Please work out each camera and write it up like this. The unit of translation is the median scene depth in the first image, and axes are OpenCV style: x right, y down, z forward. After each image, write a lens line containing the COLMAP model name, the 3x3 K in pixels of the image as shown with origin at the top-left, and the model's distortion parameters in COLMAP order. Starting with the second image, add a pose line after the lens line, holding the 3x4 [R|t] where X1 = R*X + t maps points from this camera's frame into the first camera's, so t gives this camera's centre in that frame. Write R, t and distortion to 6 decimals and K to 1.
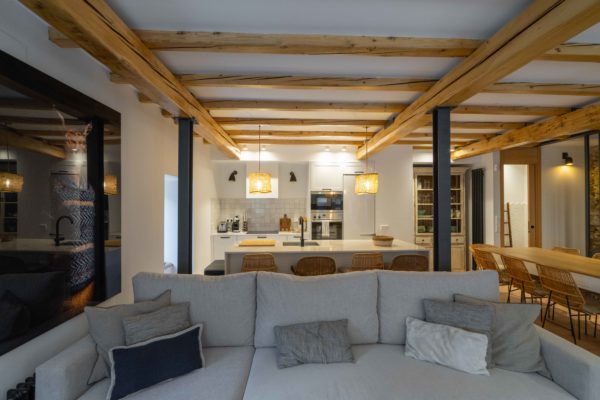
lens RADIAL K [[271.2, 0, 302.1], [0, 271.2, 203.1], [0, 0, 1]] dist [-0.006067, 0.001359]
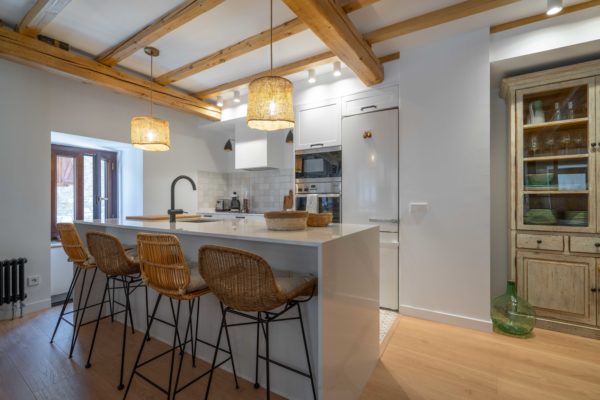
lens RADIAL K [[271.2, 0, 296.8], [0, 271.2, 195.3], [0, 0, 1]] dist [-0.006067, 0.001359]
pose [[0.811989, -0.011917, -0.583551, 0.413806], [0.002419, 0.999852, -0.017053, 0.074953], [0.583667, 0.012435, 0.811898, 0.462702]]
